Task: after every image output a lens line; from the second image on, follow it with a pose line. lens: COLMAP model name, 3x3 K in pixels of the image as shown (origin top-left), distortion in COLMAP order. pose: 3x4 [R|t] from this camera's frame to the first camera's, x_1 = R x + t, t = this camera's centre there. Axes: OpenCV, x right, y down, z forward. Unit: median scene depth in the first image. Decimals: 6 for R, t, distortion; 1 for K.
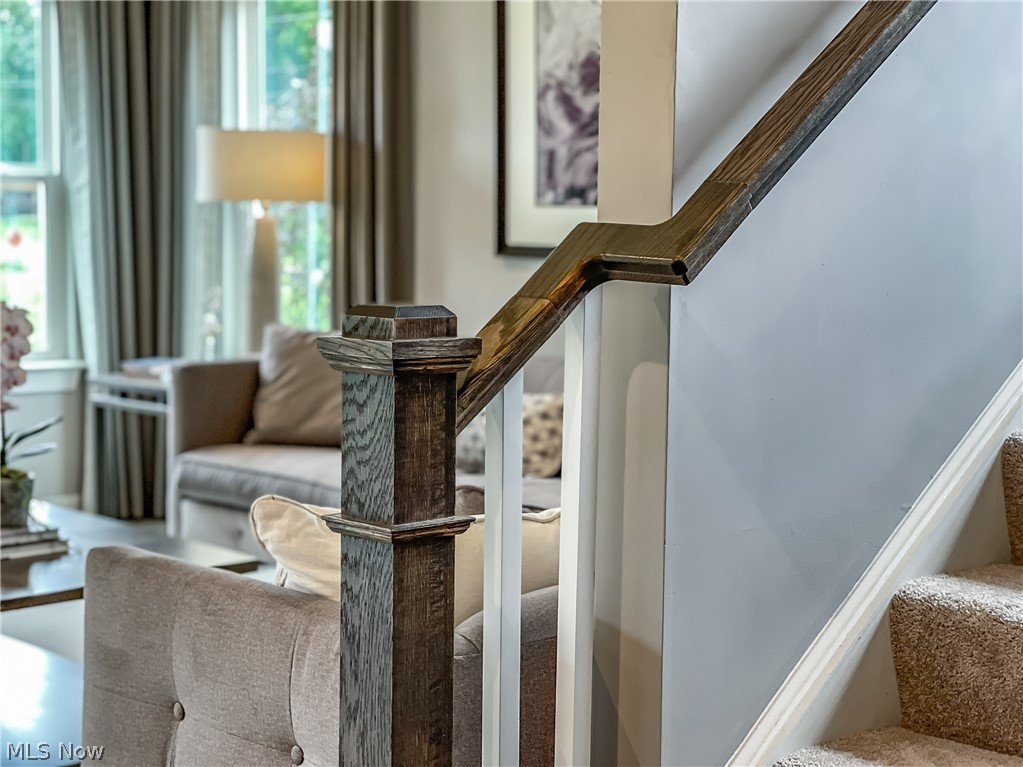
lens RADIAL K [[1906.8, 0, 511.5], [0, 1906.8, 383.5], [0, 0, 1]] dist [-0.020723, -0.000985]
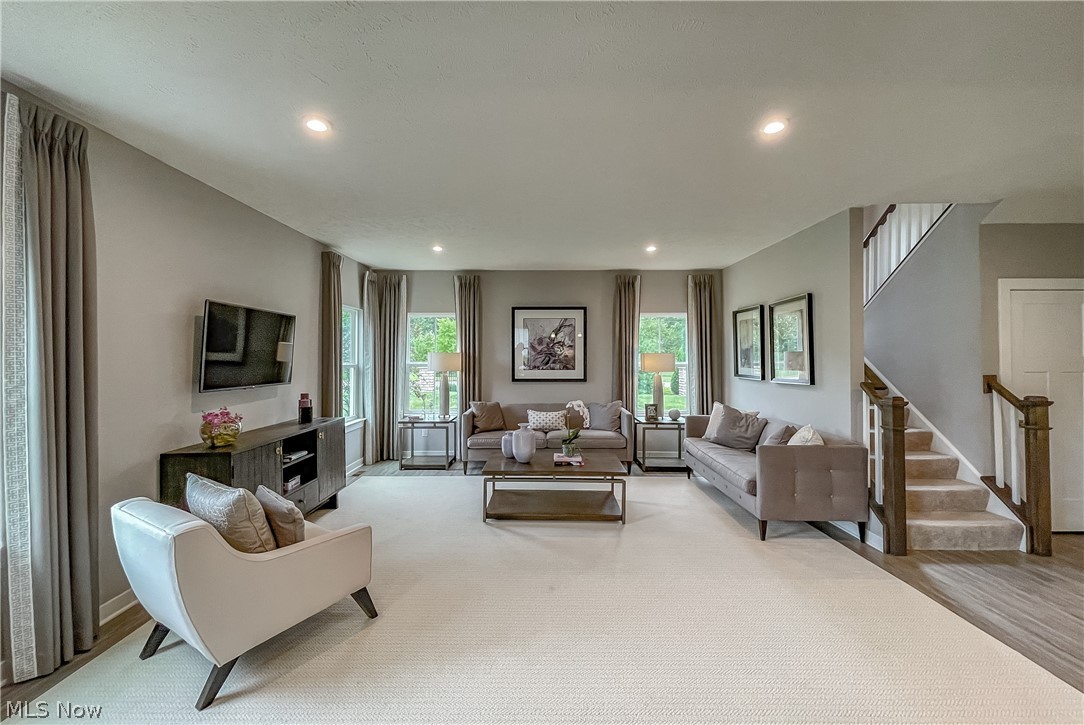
lens RADIAL K [[444.5, 0, 531.0], [0, 444.5, 346.8], [0, 0, 1]] dist [0.002186, 0.000228]
pose [[0.726650, -0.002634, 0.687003, -0.702074], [0.079111, 0.993661, -0.079867, -0.064190], [-0.682437, 0.112384, 0.722253, 0.234402]]
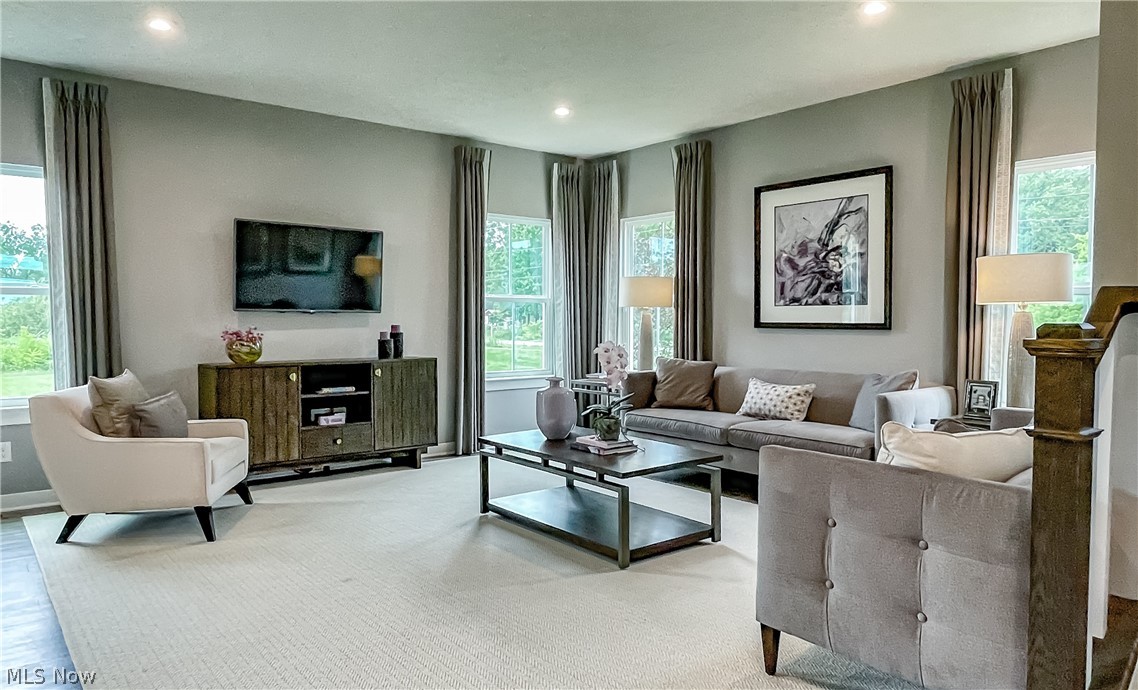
lens RADIAL K [[750.1, 0, 524.1], [0, 750.1, 348.5], [0, 0, 1]] dist [-0.002191, -0.001977]
pose [[0.989515, -0.008583, -0.144172, -0.163450], [0.000835, 0.998556, -0.053719, 0.008767], [0.144424, 0.053035, 0.988094, 0.043759]]
